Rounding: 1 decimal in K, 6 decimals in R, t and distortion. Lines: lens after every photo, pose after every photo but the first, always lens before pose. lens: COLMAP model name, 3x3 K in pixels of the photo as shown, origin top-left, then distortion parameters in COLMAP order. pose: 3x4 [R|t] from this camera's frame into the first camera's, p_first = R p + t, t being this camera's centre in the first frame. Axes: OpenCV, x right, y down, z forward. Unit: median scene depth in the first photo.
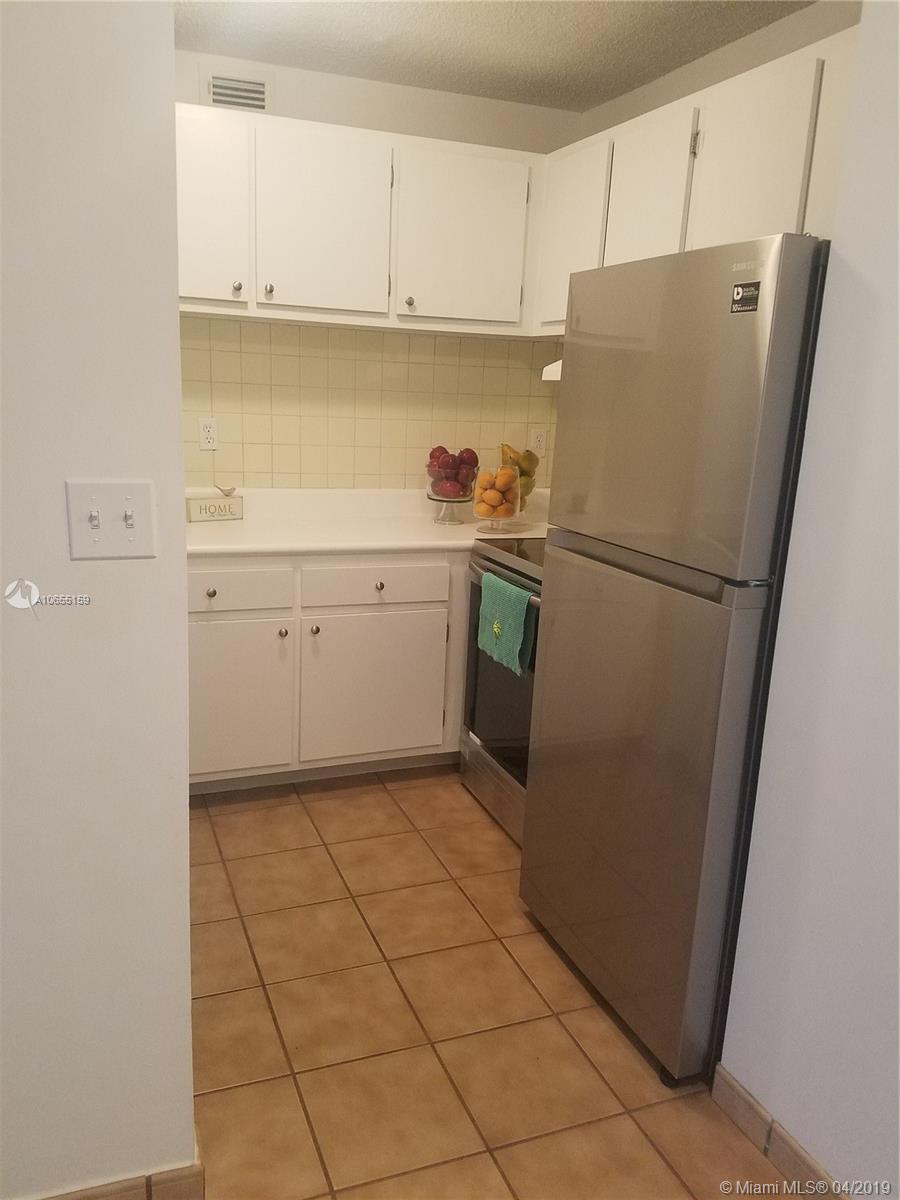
lens RADIAL K [[905.5, 0, 445.9], [0, 905.5, 605.6], [0, 0, 1]] dist [0.132796, -0.266068]
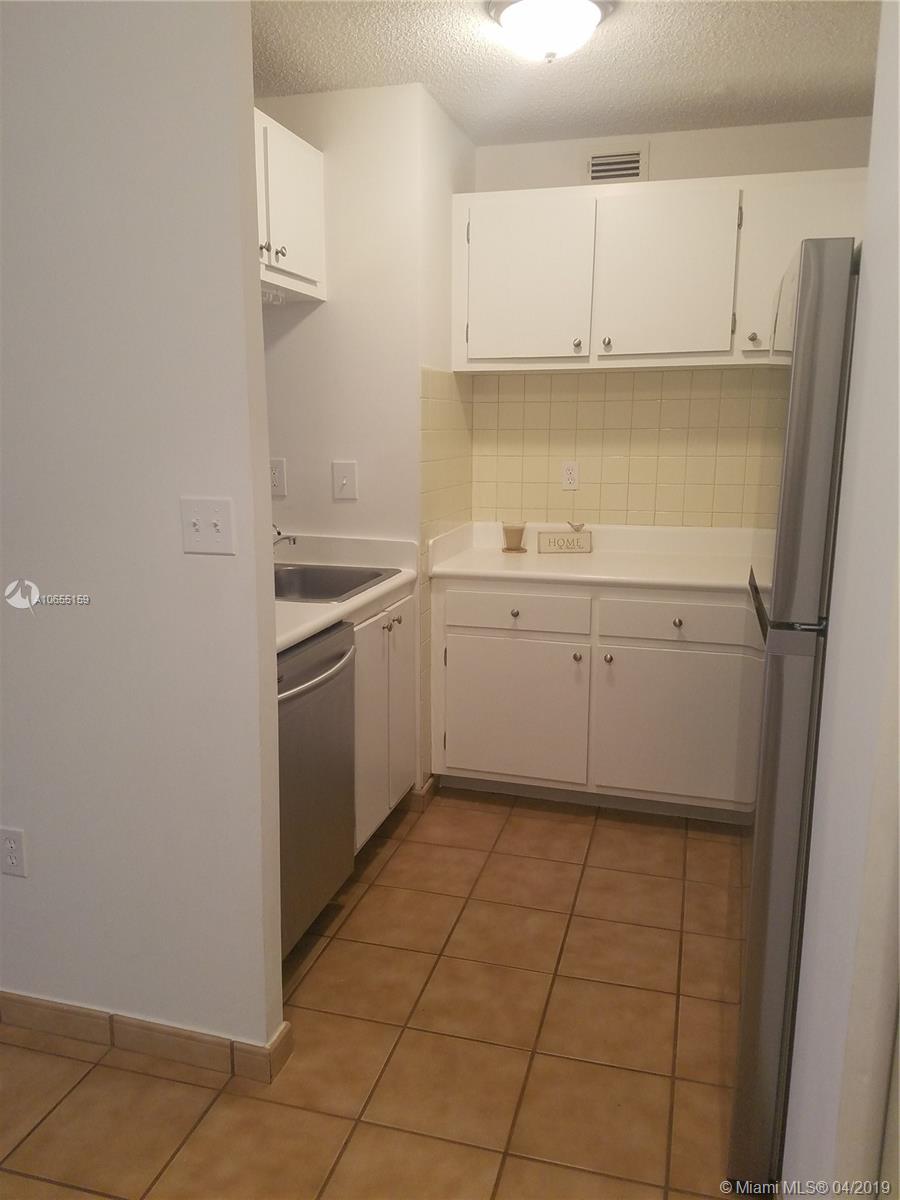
lens RADIAL K [[908.0, 0, 445.9], [0, 908.0, 596.6], [0, 0, 1]] dist [0.129206, -0.298755]
pose [[0.782413, 0.070504, -0.618756, 0.351824], [-0.110406, 0.993536, -0.026400, 0.004431], [0.612895, 0.088970, 0.785140, 0.059830]]
